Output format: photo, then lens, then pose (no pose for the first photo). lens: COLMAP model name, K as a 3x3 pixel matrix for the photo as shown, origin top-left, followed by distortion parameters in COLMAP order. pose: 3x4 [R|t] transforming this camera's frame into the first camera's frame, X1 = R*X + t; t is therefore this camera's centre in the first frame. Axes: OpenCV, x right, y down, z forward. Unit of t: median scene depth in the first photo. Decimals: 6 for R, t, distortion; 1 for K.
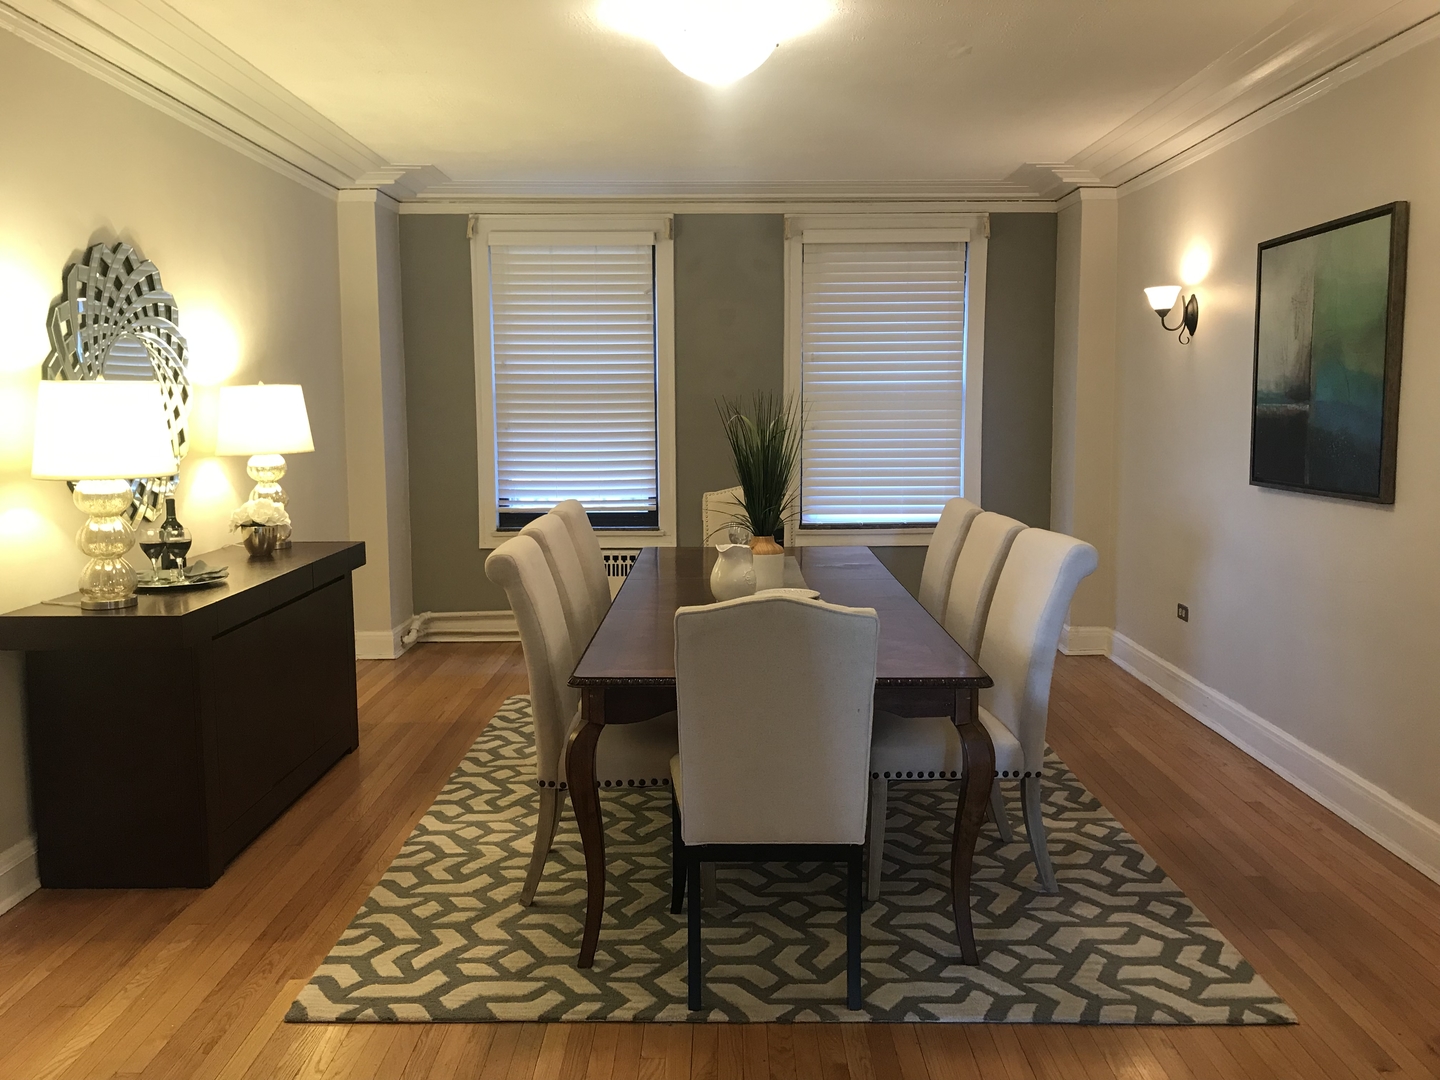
lens RADIAL K [[1196.6, 0, 720.0], [0, 1196.6, 540.0], [0, 0, 1]] dist [0.121861, -0.084503]
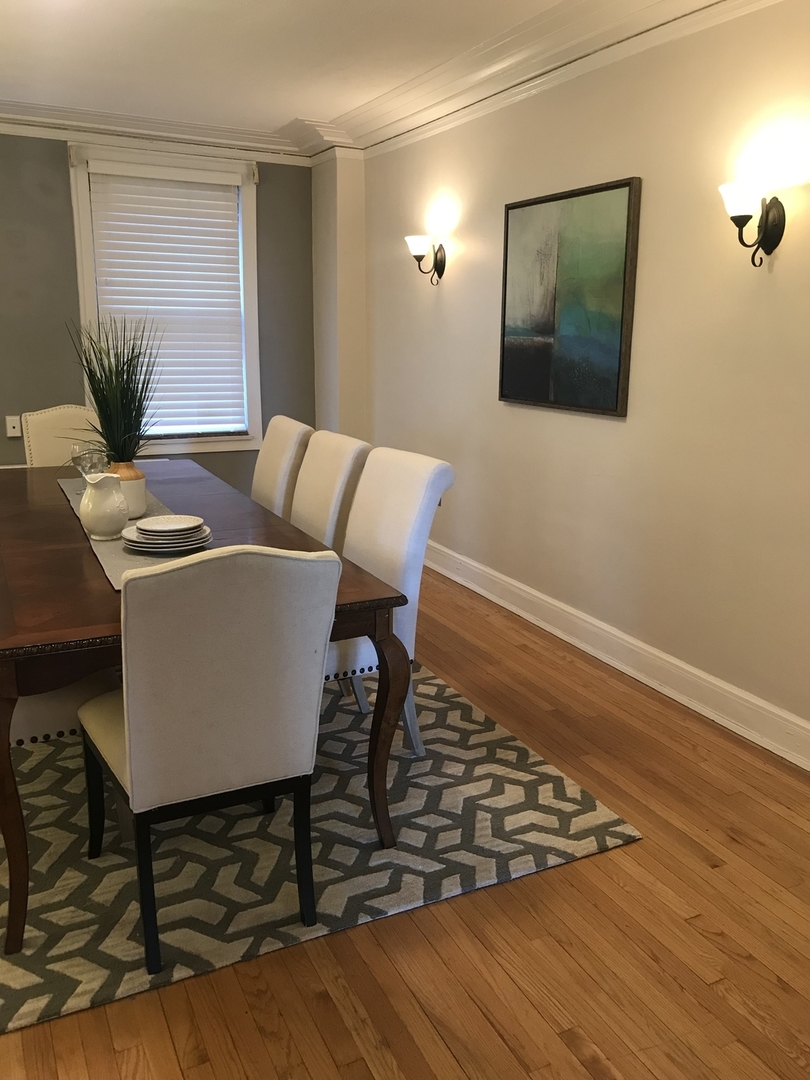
lens RADIAL K [[898.2, 0, 405.0], [0, 898.2, 540.0], [0, 0, 1]] dist [0.037296, 0.013089]
pose [[0.900006, -0.087652, 0.426973, -0.103560], [0.035484, 0.991054, 0.128655, -0.035225], [-0.434430, -0.100639, 0.895065, 0.257951]]
